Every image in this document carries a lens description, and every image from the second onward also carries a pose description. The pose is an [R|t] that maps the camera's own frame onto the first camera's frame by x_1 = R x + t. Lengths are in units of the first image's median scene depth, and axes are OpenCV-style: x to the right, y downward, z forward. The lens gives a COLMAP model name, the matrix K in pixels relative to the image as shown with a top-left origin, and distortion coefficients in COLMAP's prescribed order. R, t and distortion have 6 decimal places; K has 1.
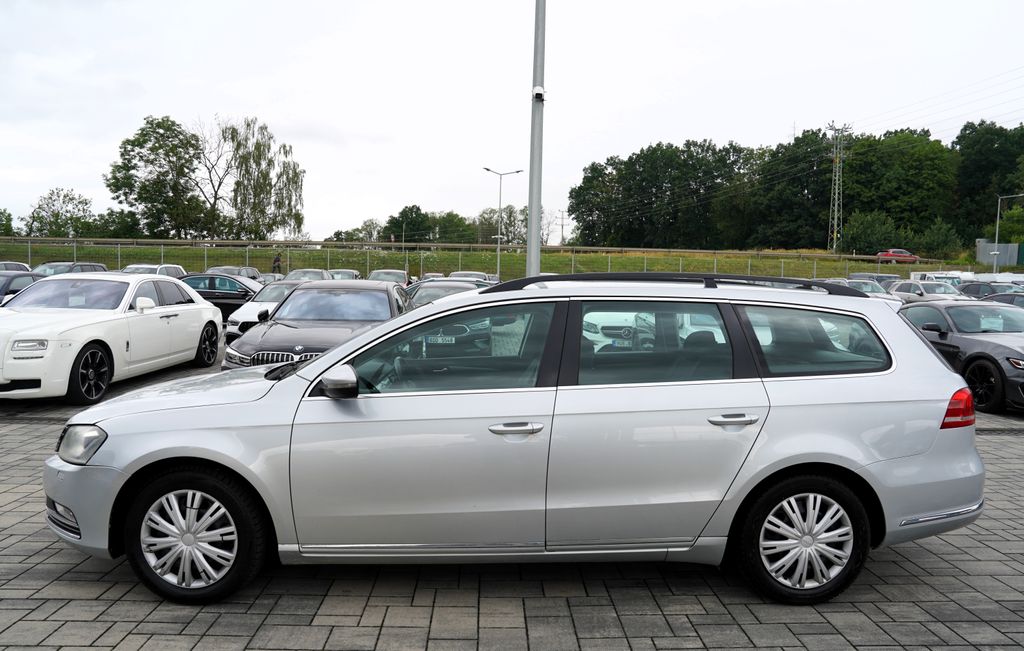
lens RADIAL K [[695.7, 0, 539.7], [0, 695.7, 338.2], [0, 0, 1]] dist [-0.022687, -0.000261]
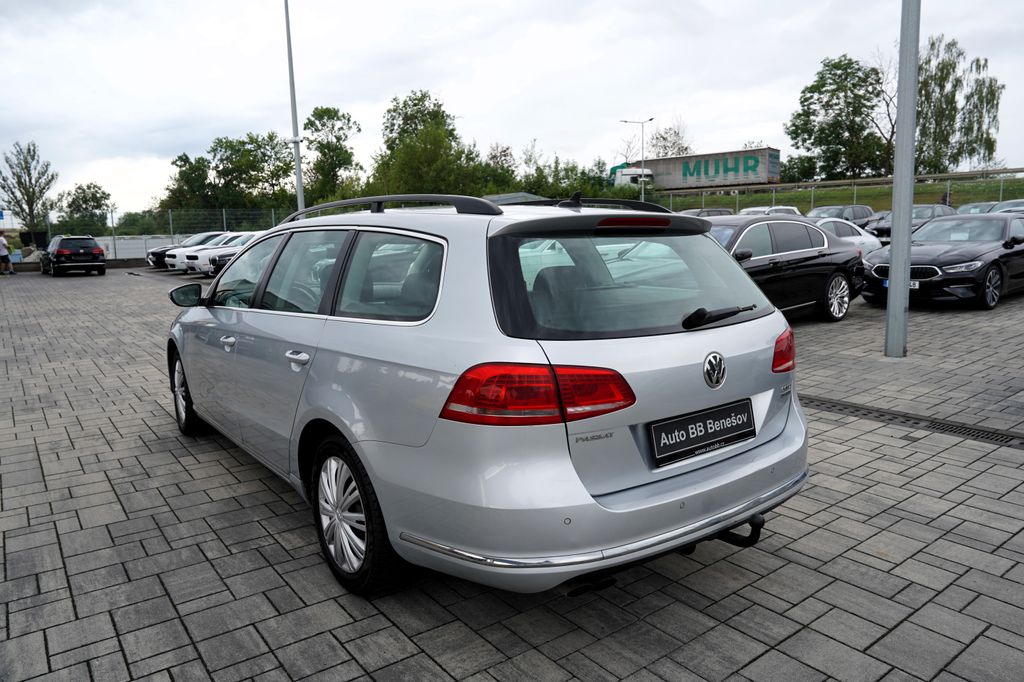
lens RADIAL K [[706.5, 0, 512.0], [0, 706.5, 341.0], [0, 0, 1]] dist [-0.046525, 0.007969]
pose [[0.557235, 0.100772, -0.824217, 0.054860], [-0.029464, 0.994383, 0.101657, -0.000425], [0.829832, -0.032362, 0.557074, 0.032690]]
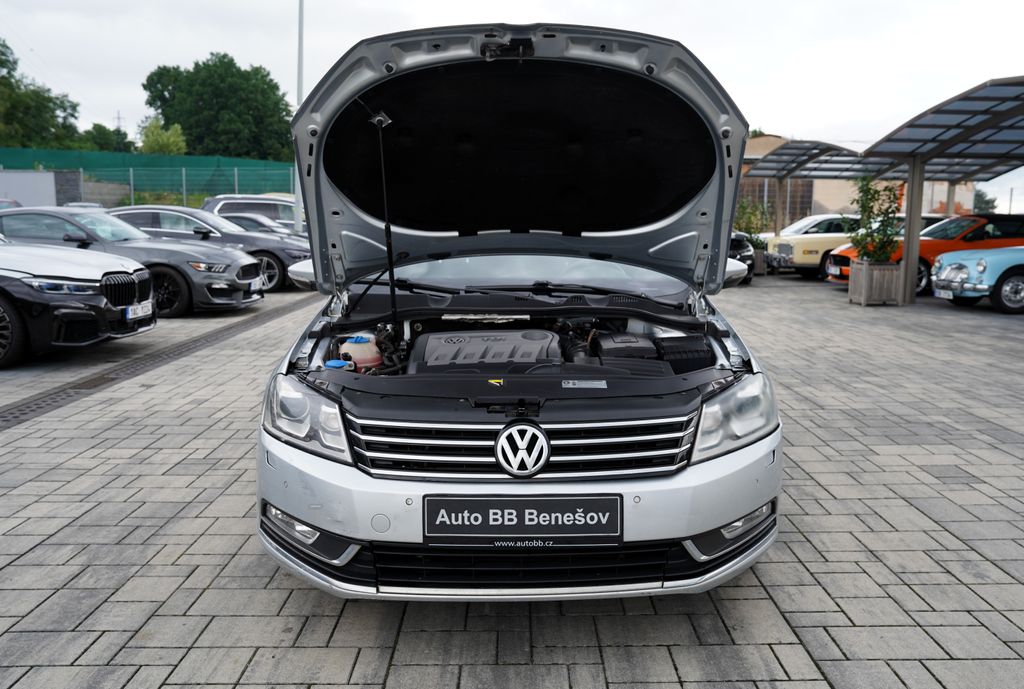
lens RADIAL K [[837.2, 0, 512.0], [0, 837.2, 344.5], [0, 0, 1]] dist [-0.050570, 0.006710]
pose [[0.051481, -0.165826, 0.984810, -0.067334], [0.065732, 0.984542, 0.162345, -0.002563], [-0.996508, 0.056376, 0.061585, 0.054133]]
